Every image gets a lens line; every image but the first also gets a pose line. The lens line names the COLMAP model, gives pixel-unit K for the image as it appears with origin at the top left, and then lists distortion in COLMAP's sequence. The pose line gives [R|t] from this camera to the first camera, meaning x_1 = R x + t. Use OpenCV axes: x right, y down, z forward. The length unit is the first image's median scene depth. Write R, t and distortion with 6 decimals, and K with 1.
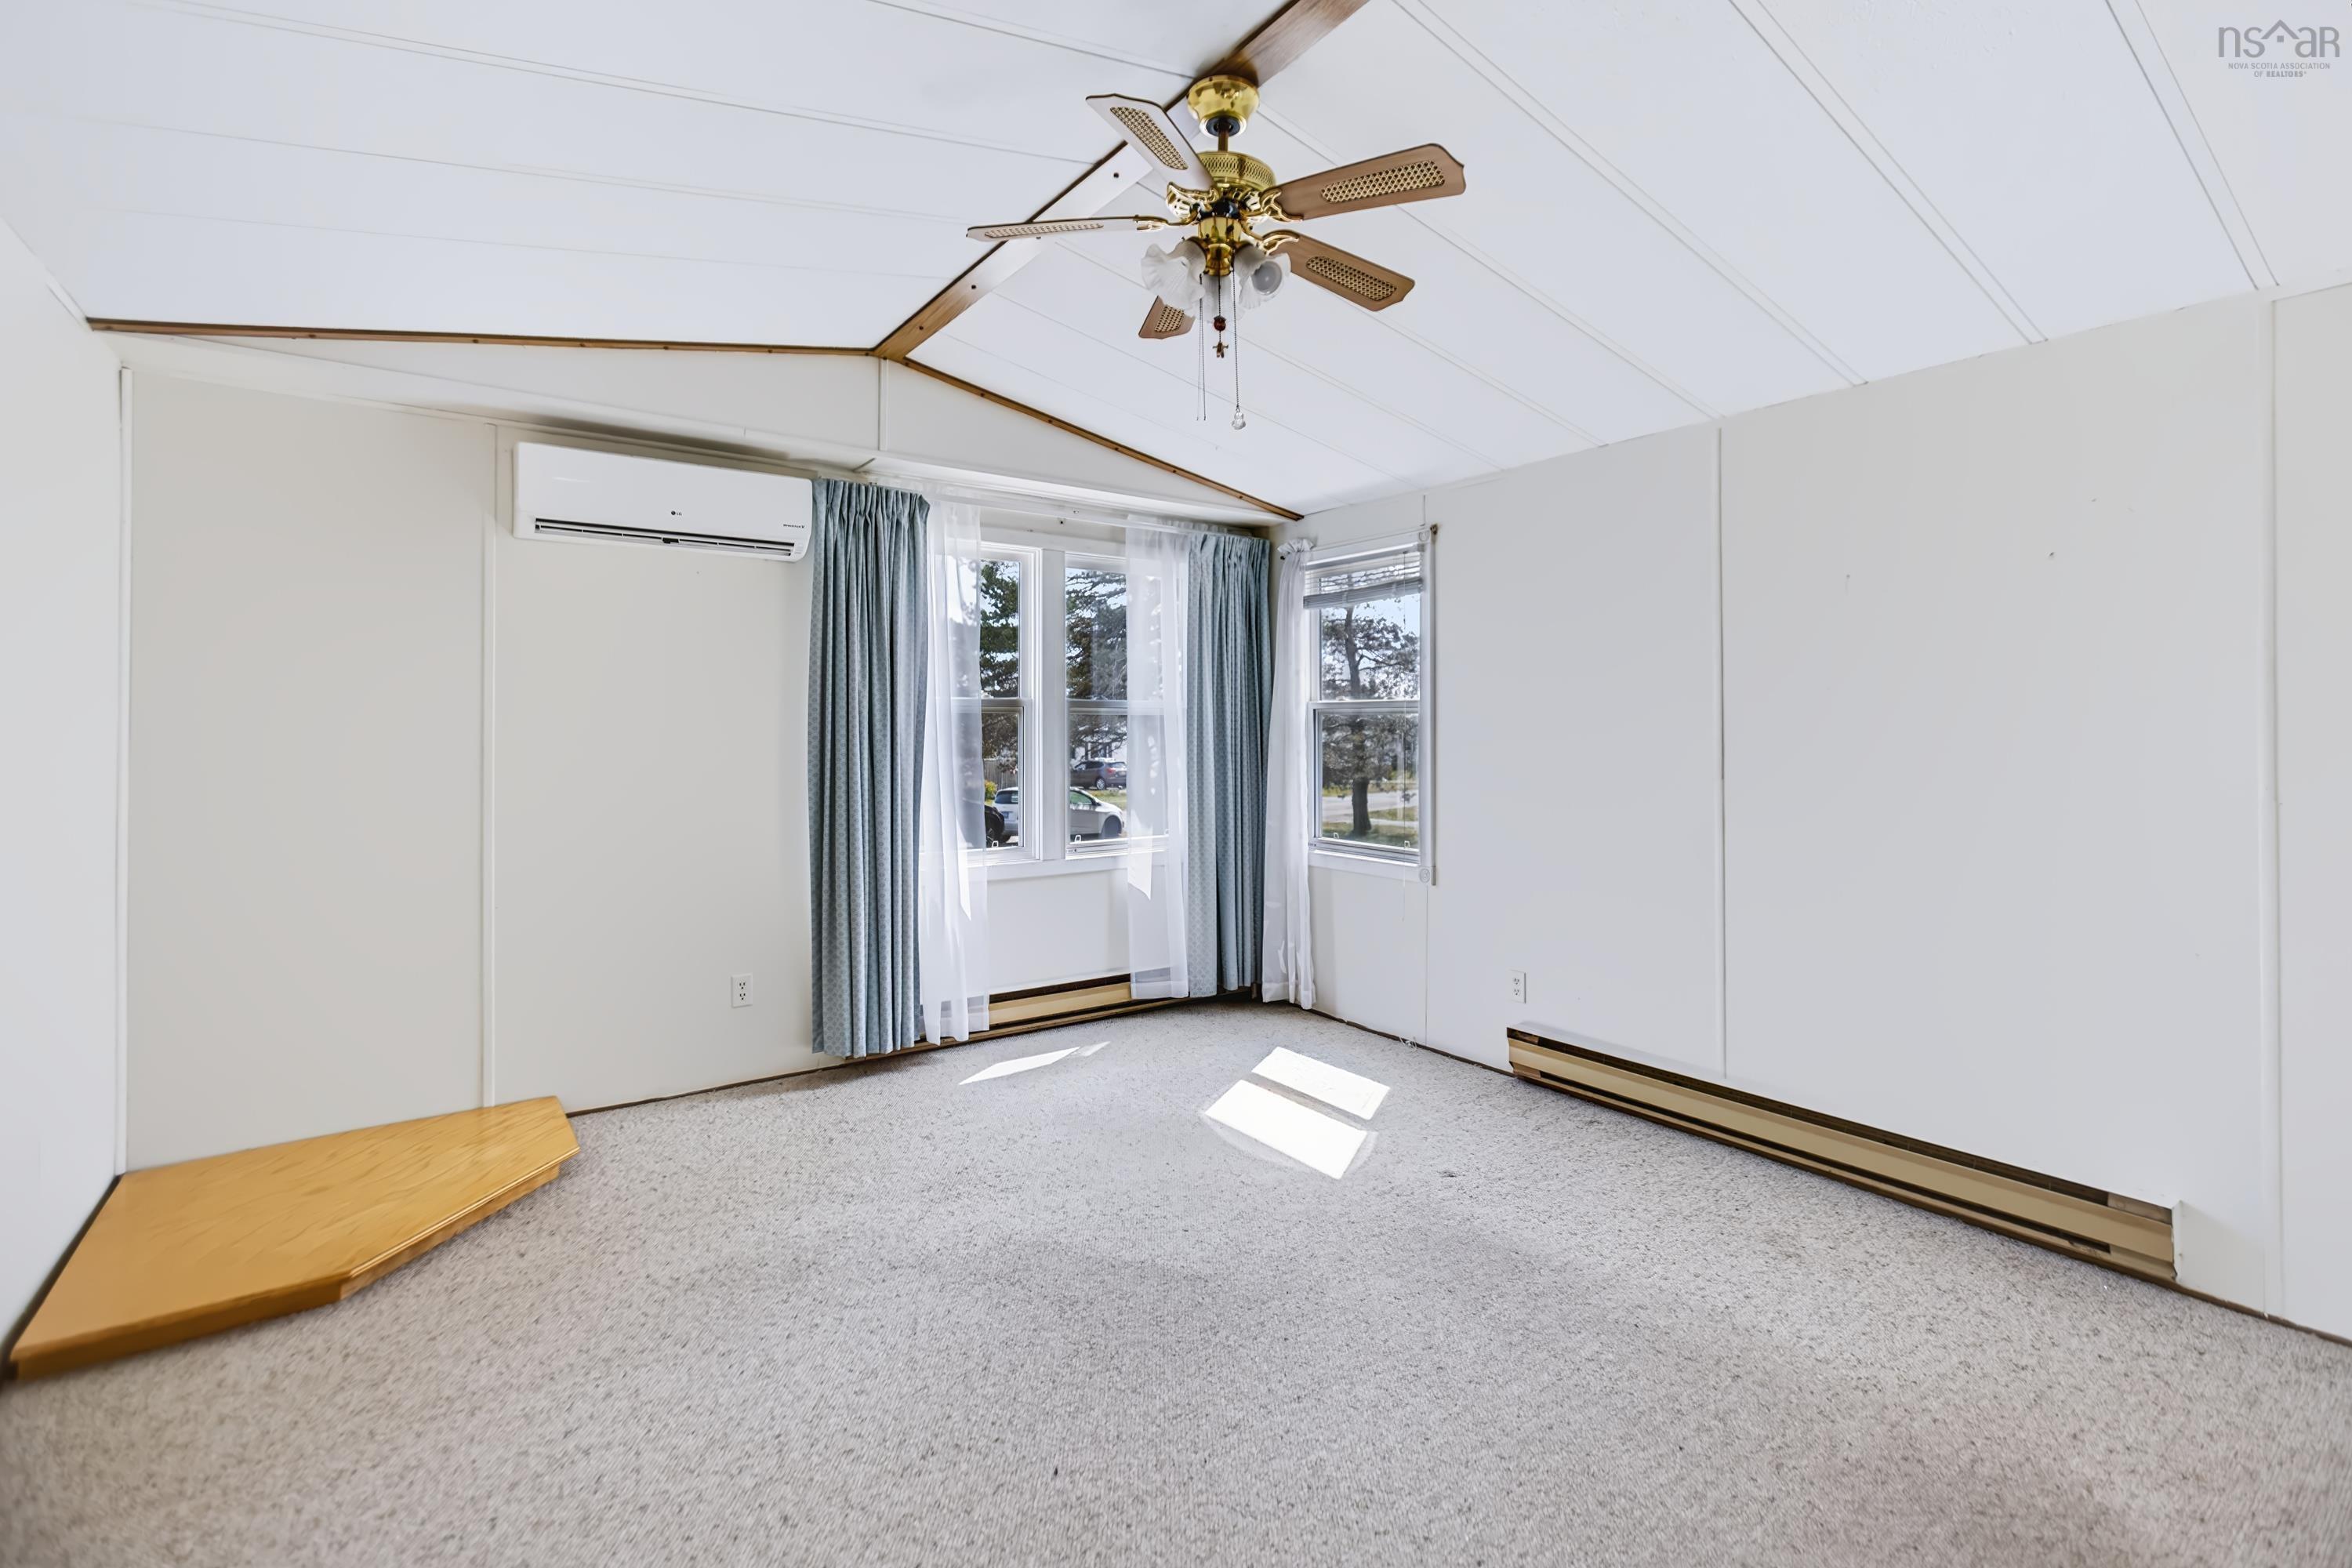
lens RADIAL K [[1045.8, 0, 1159.2], [0, 1045.8, 719.4], [0, 0, 1]] dist [-0.017972, 0.011618]
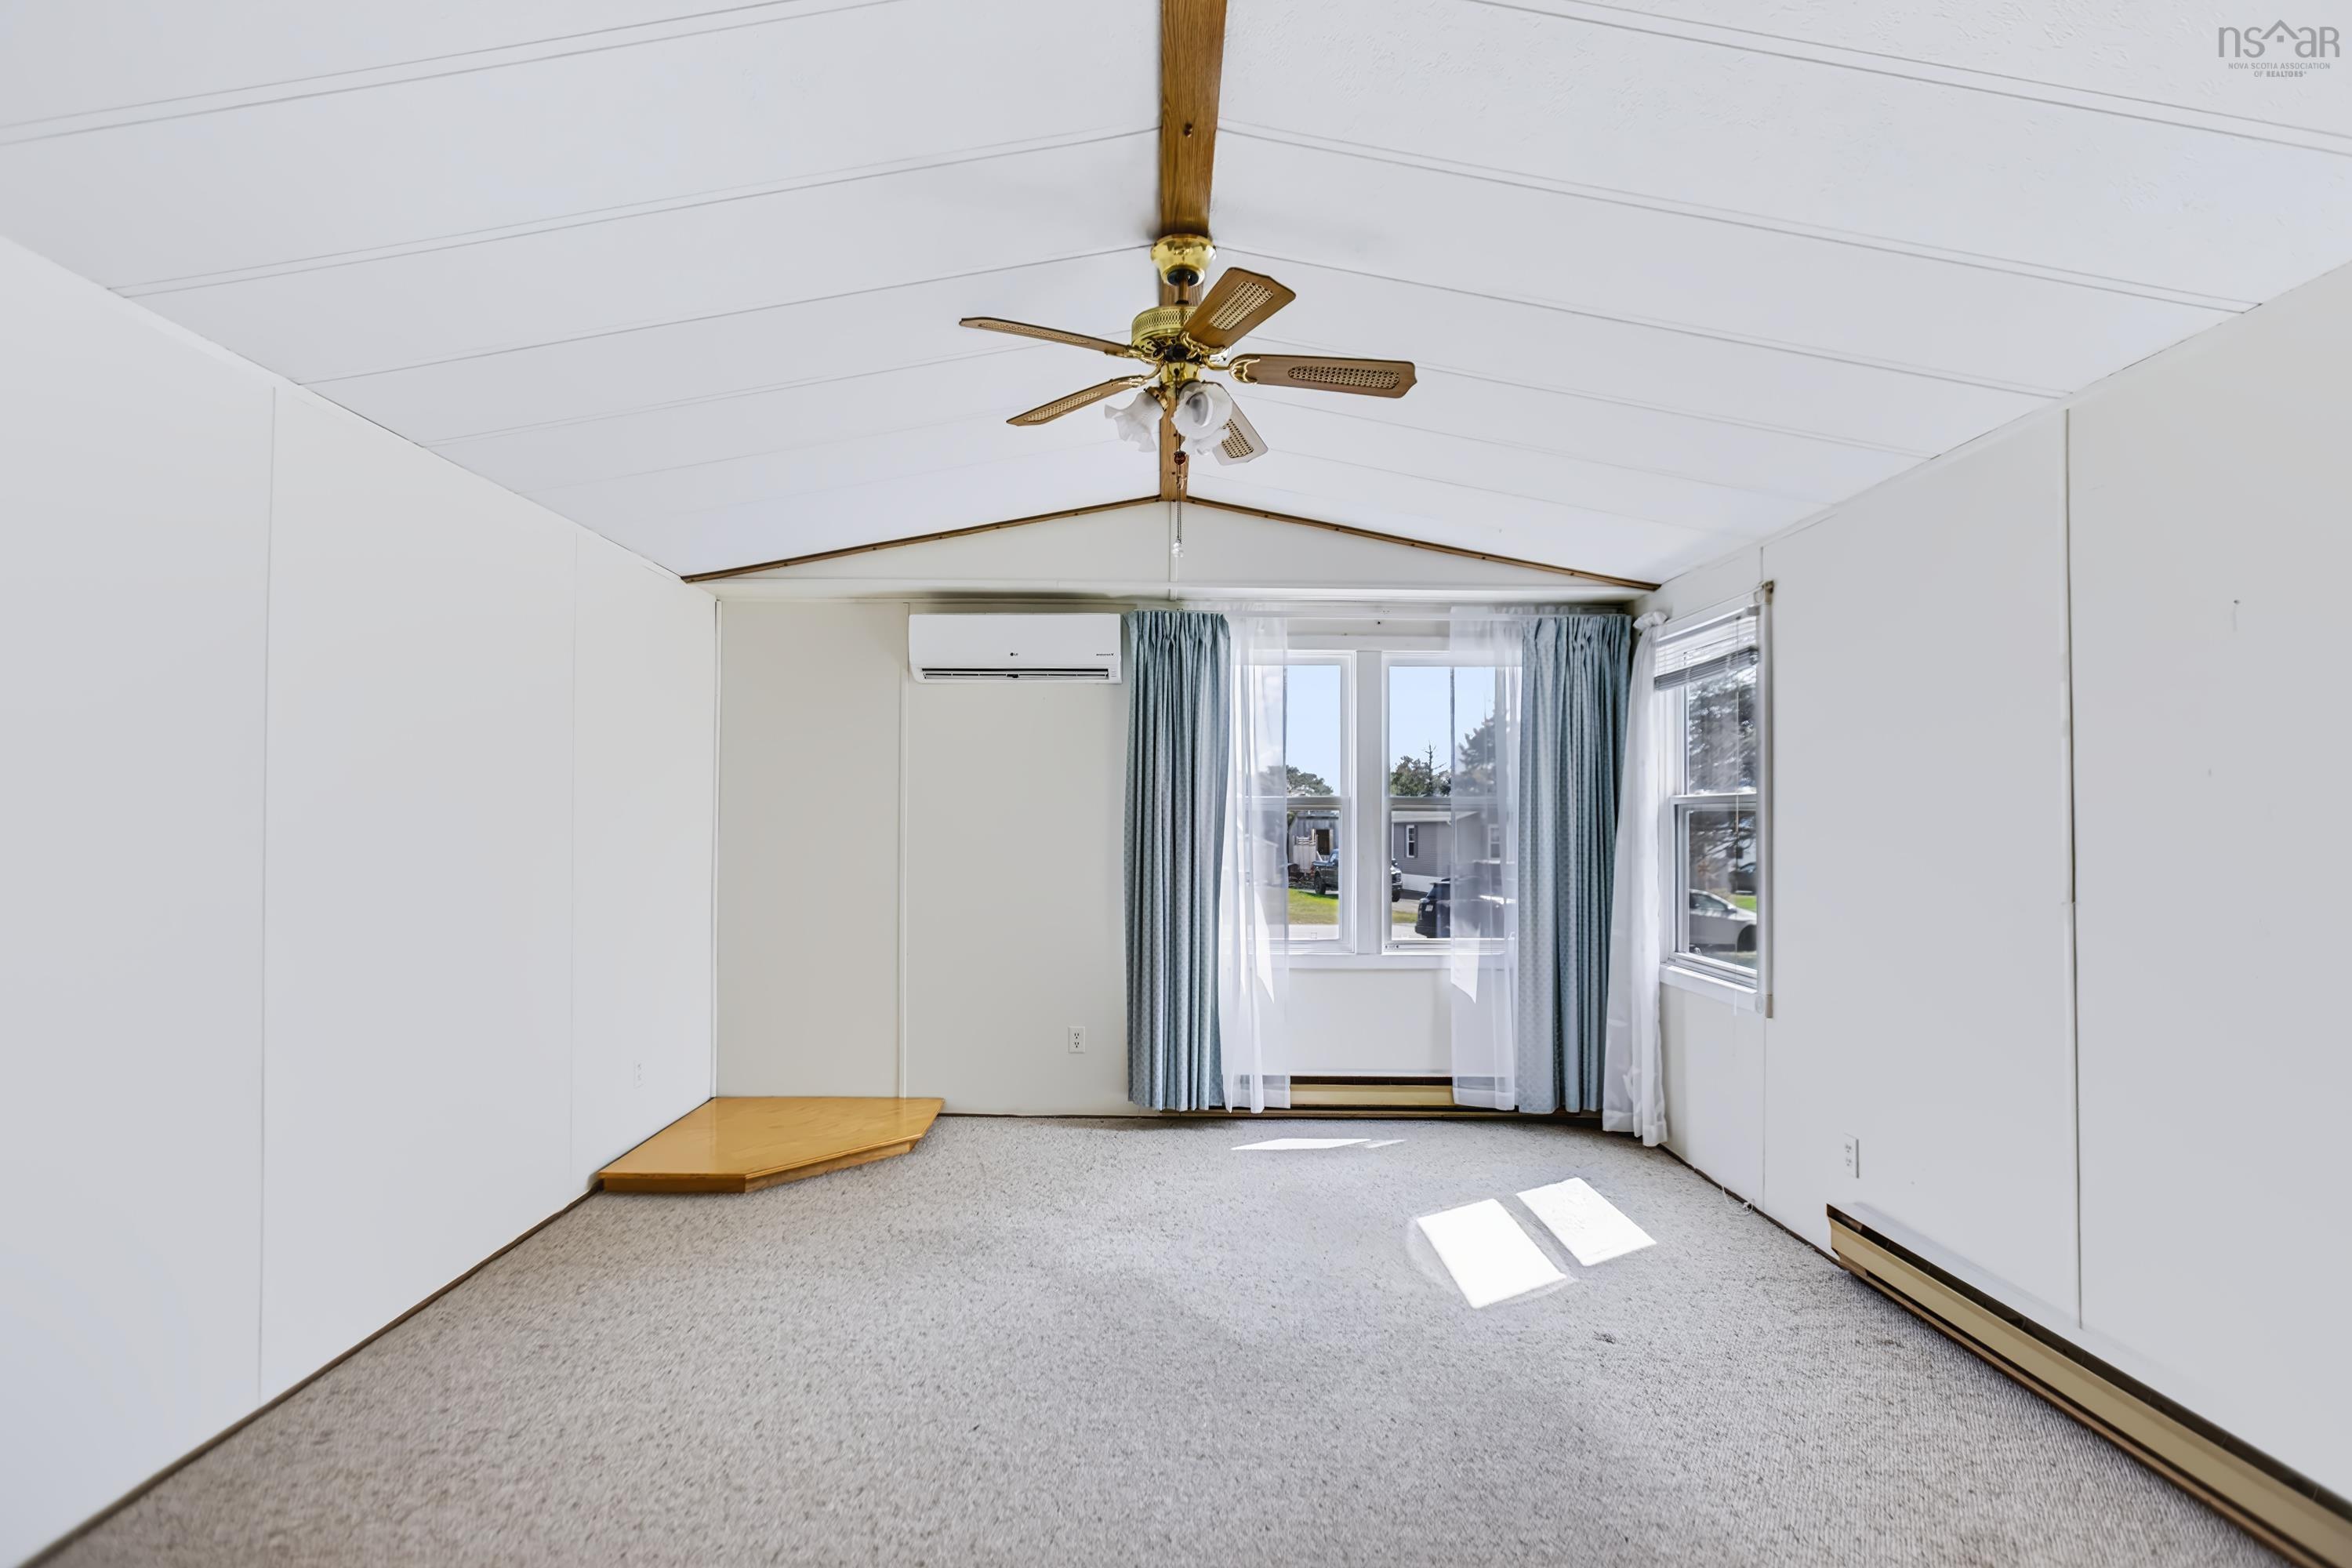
lens RADIAL K [[1045.8, 0, 1144.7], [0, 1045.8, 803.9], [0, 0, 1]] dist [-0.017972, 0.011618]
pose [[0.815320, -0.005710, -0.578983, 0.376683], [-0.000050, 0.999951, -0.009931, -0.002515], [0.579011, 0.008126, 0.815279, 0.049066]]
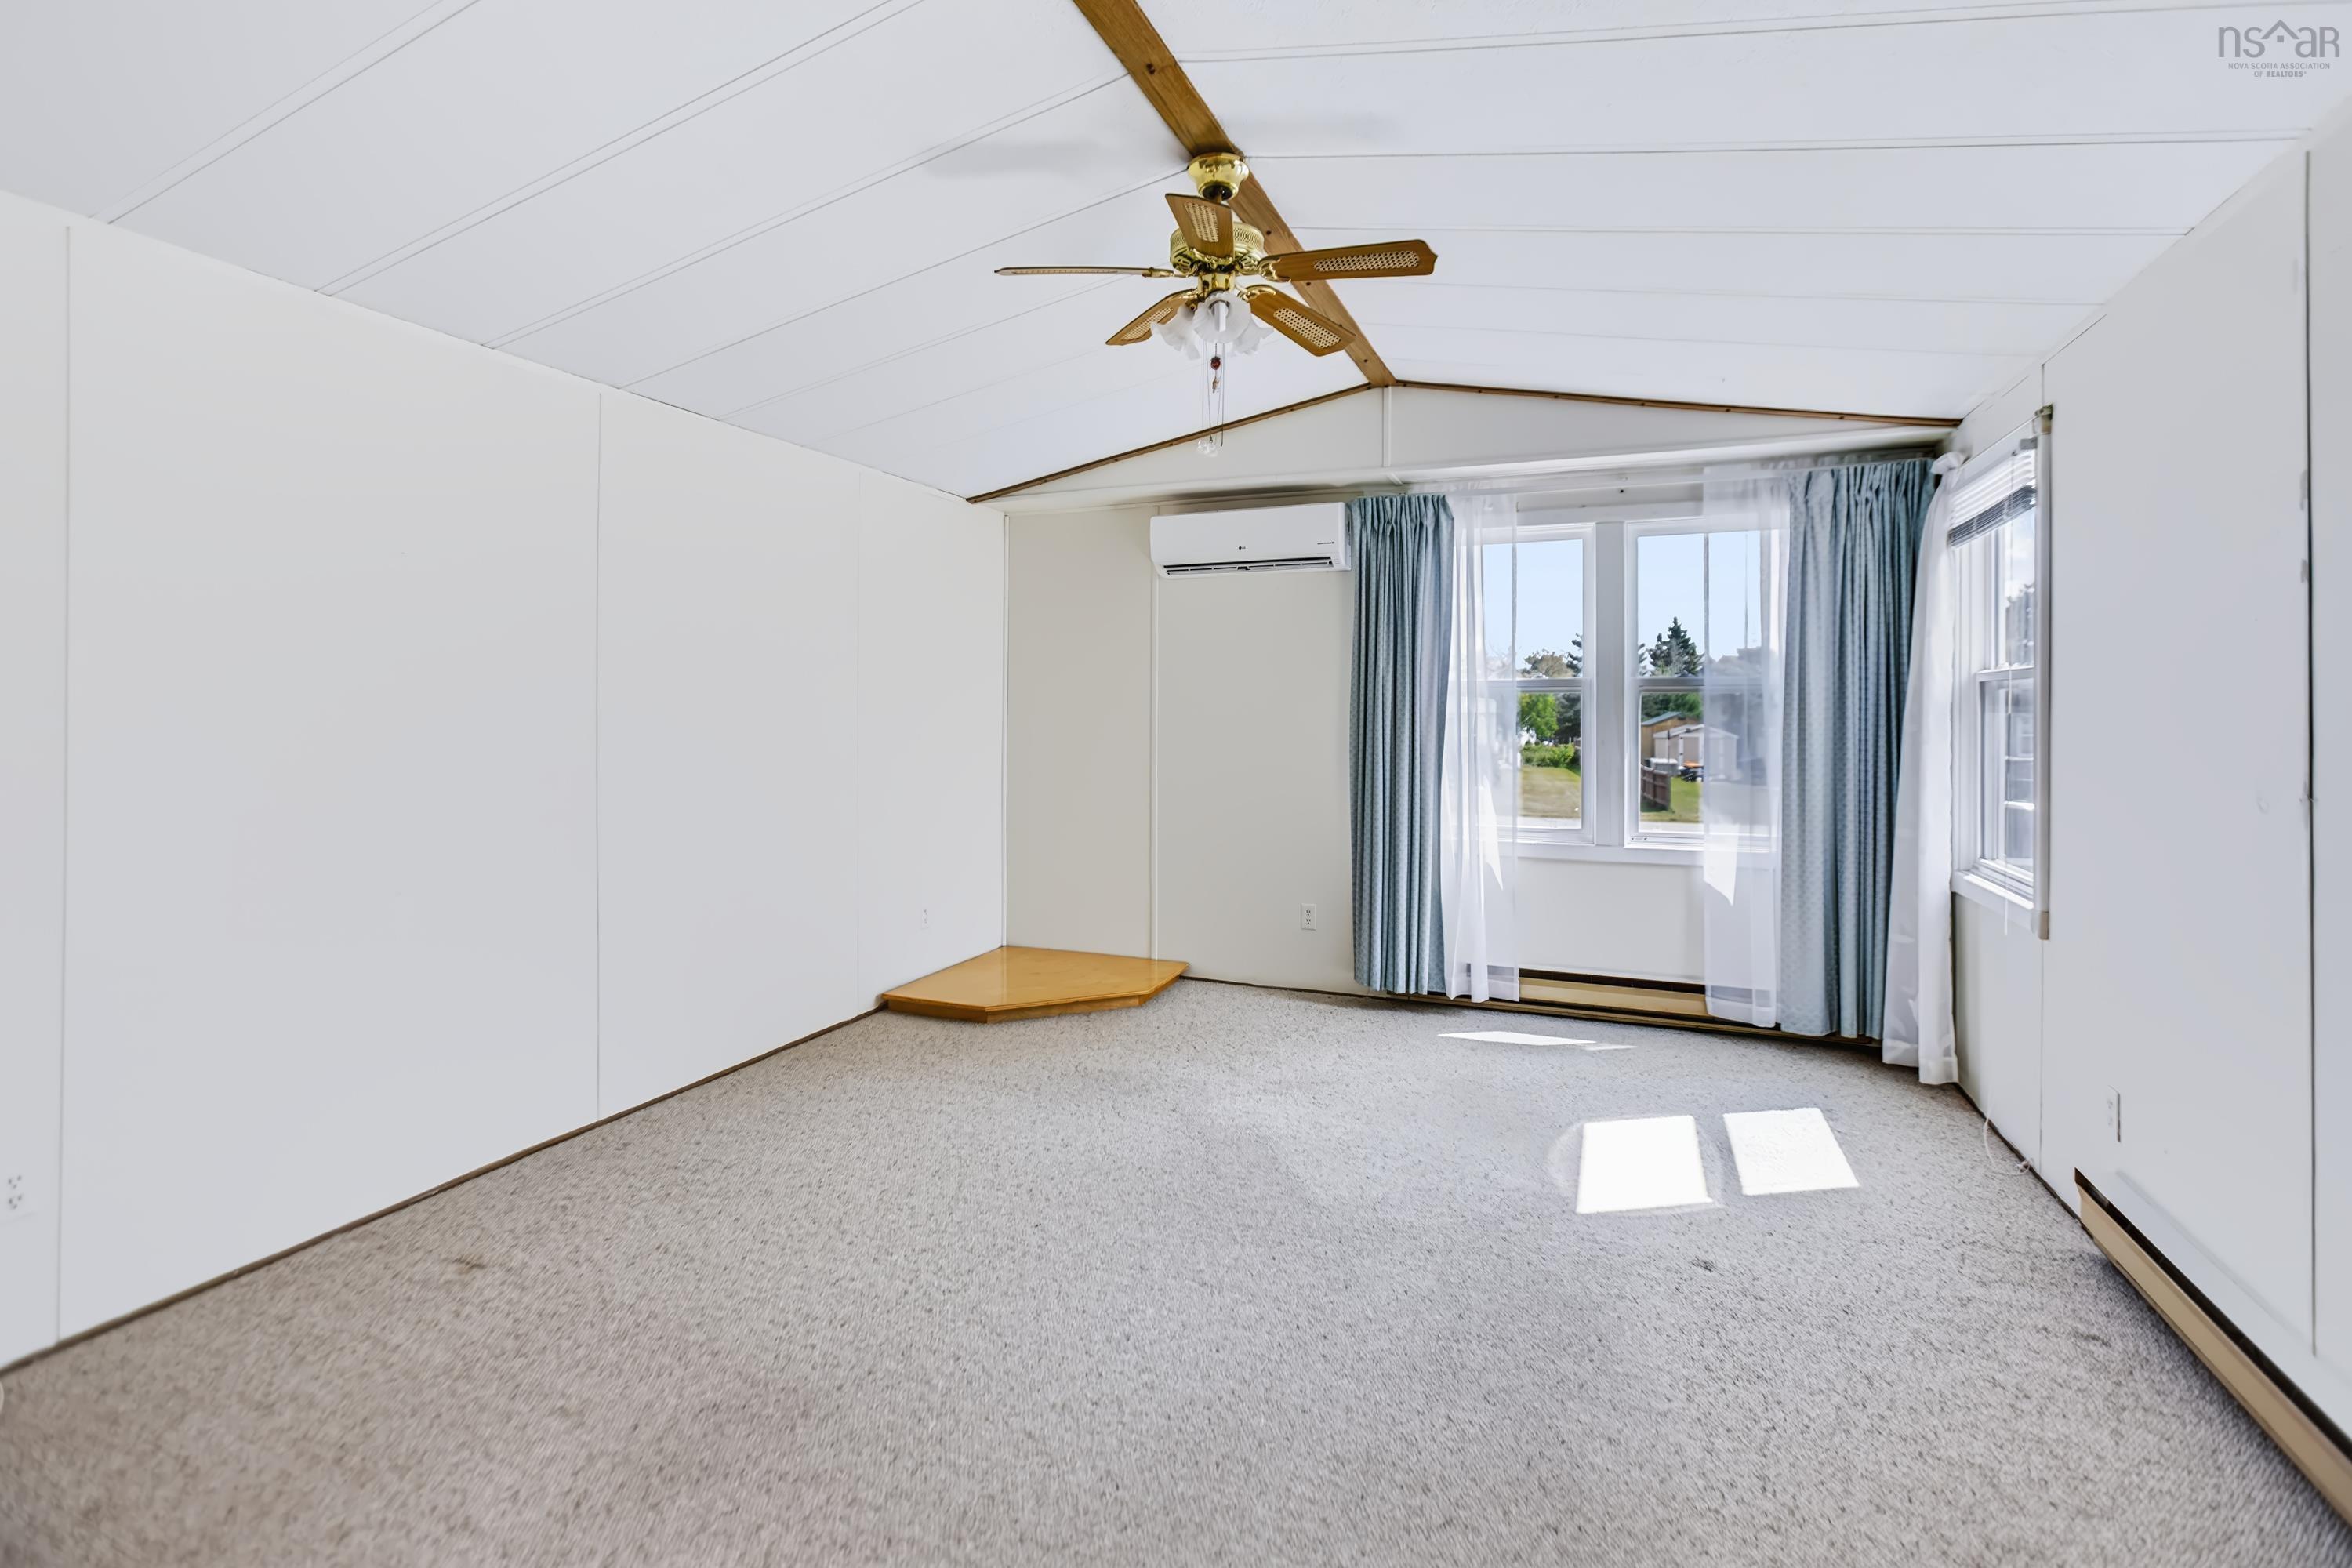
lens RADIAL K [[1045.8, 0, 1183.7], [0, 1045.8, 703.8], [0, 0, 1]] dist [-0.017972, 0.011618]
pose [[0.546260, -0.003980, -0.837606, 0.583820], [0.004967, 0.999987, -0.001512, 0.004444], [0.837601, -0.003335, 0.546272, 0.185735]]
